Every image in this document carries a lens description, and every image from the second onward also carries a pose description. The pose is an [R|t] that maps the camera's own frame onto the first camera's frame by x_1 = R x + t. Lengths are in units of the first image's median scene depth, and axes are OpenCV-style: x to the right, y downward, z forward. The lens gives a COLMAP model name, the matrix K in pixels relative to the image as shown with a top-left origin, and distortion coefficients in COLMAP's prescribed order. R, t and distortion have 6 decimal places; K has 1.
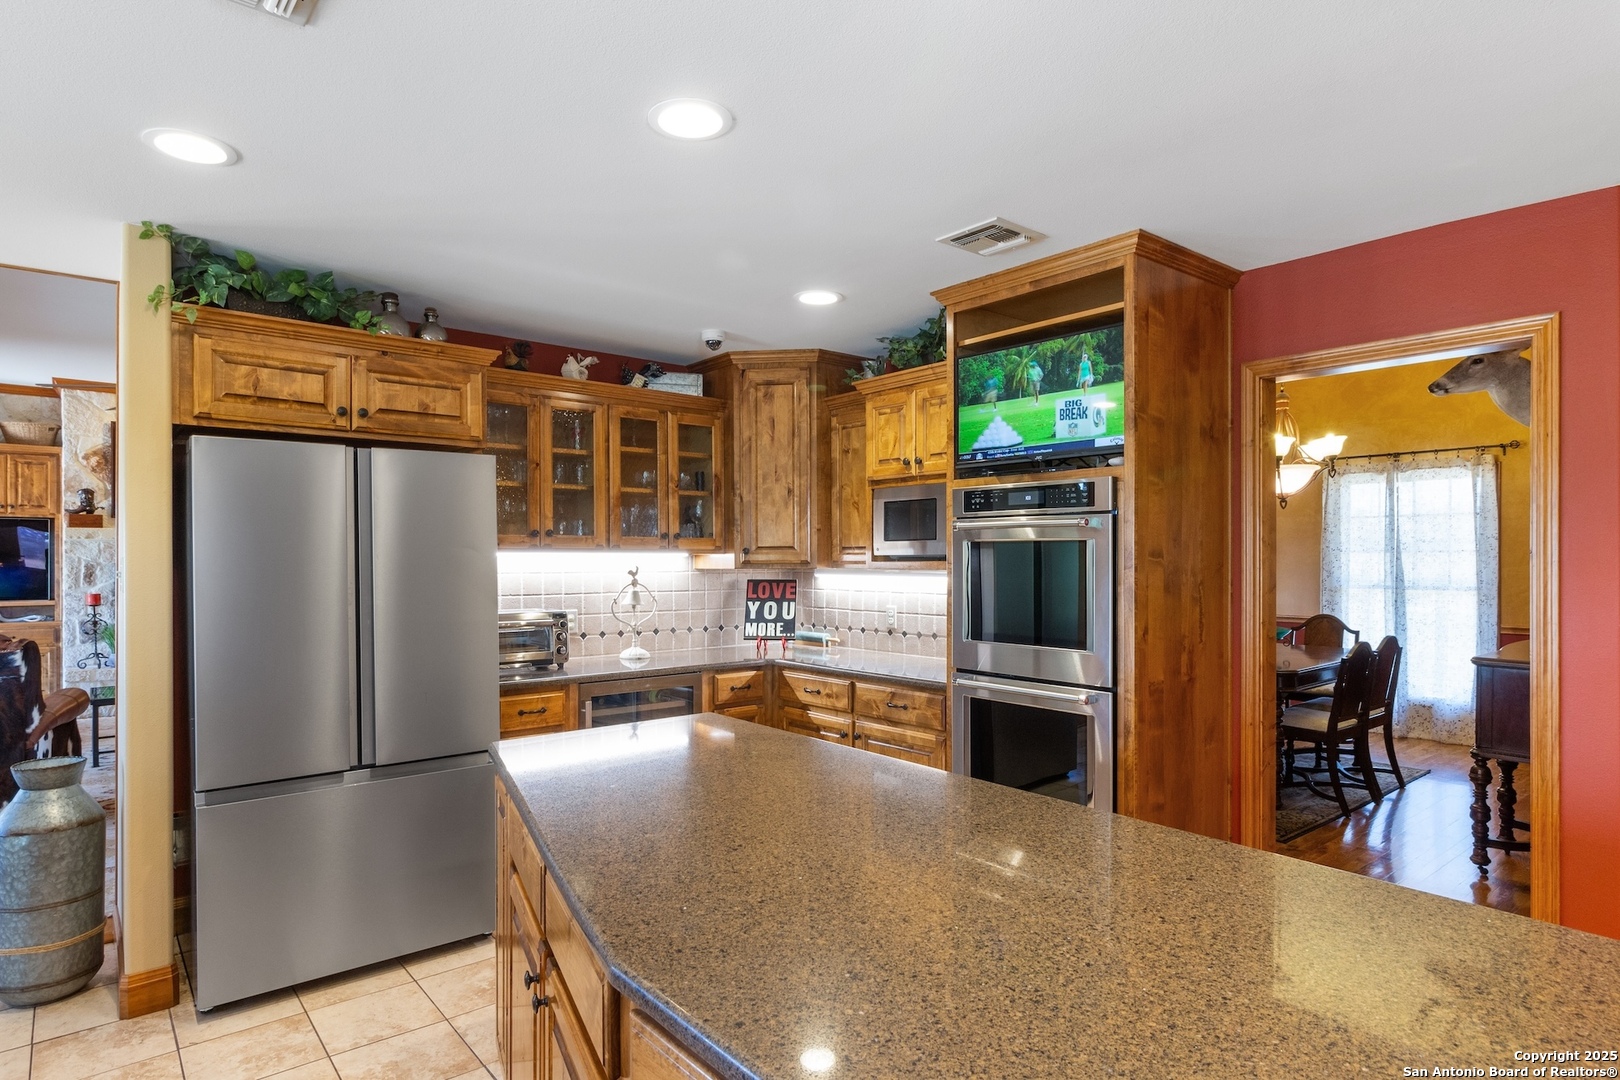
lens RADIAL K [[892.0, 0, 809.5], [0, 892.0, 571.9], [0, 0, 1]] dist [0.002161, 0.001096]
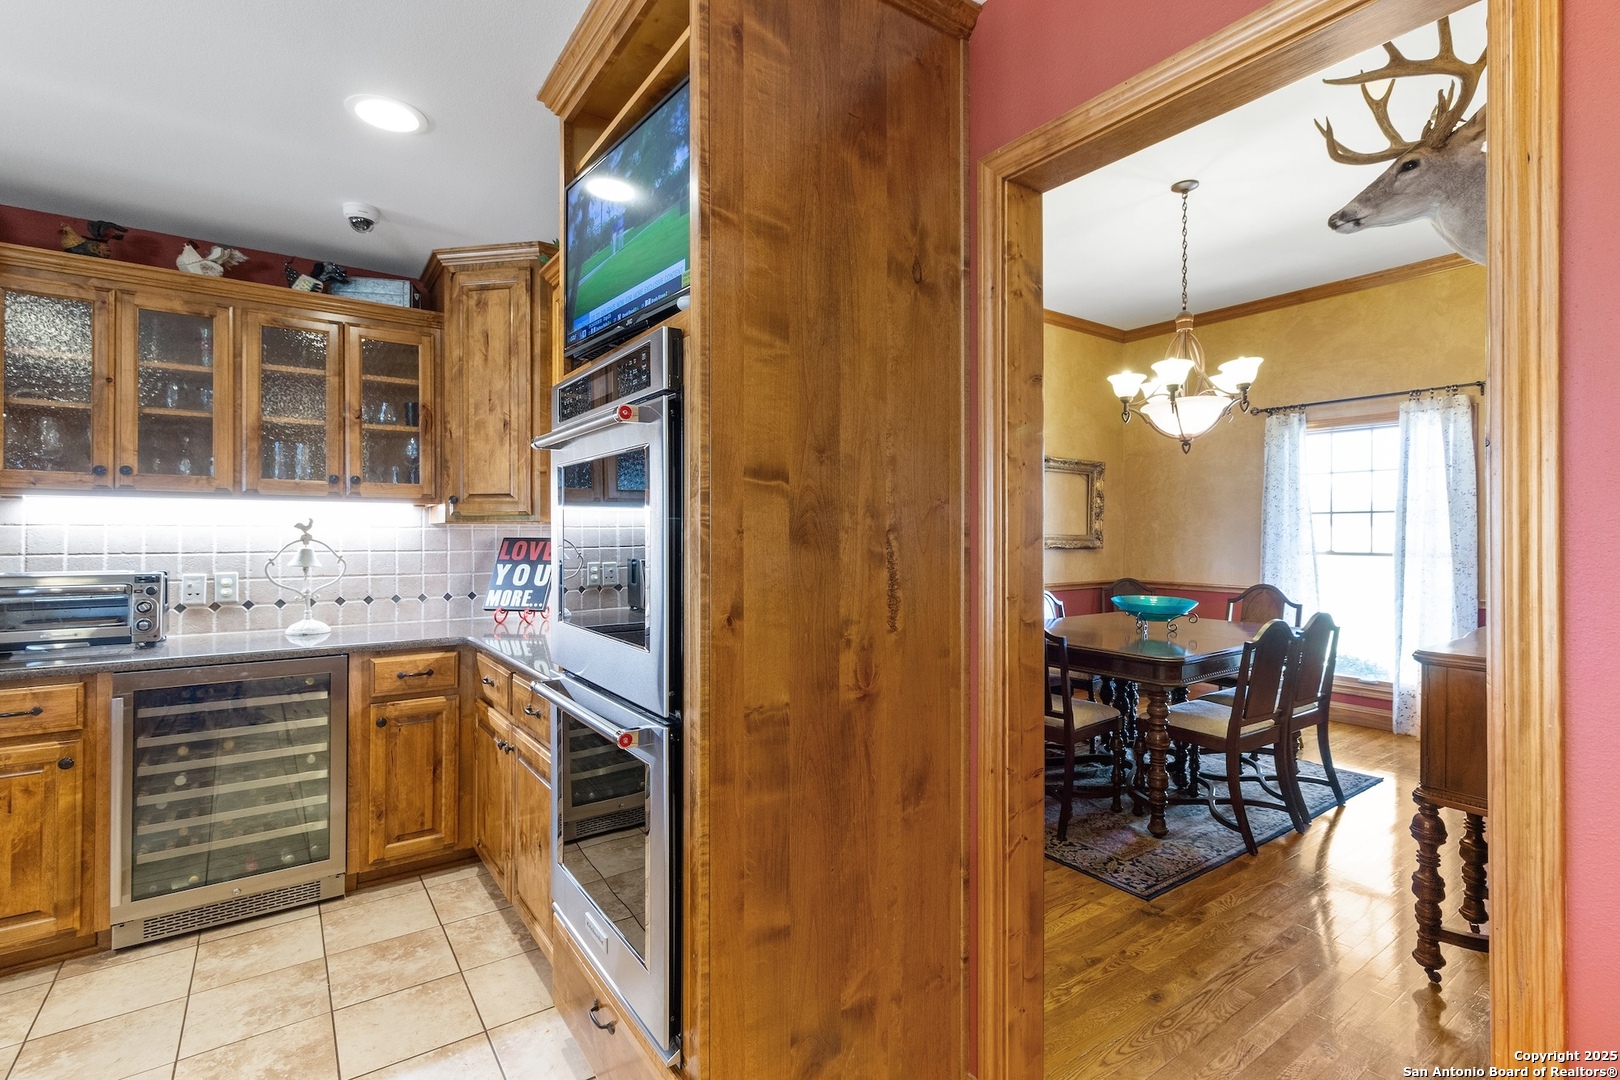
lens RADIAL K [[751.9, 0, 810.0], [0, 751.9, 540.0], [0, 0, 1]] dist [0.005265, 0.000511]
pose [[0.996927, 0.002123, -0.078304, 0.311742], [-0.002653, 0.999974, -0.006673, 0.016914], [0.078288, 0.006860, 0.996907, 0.373931]]
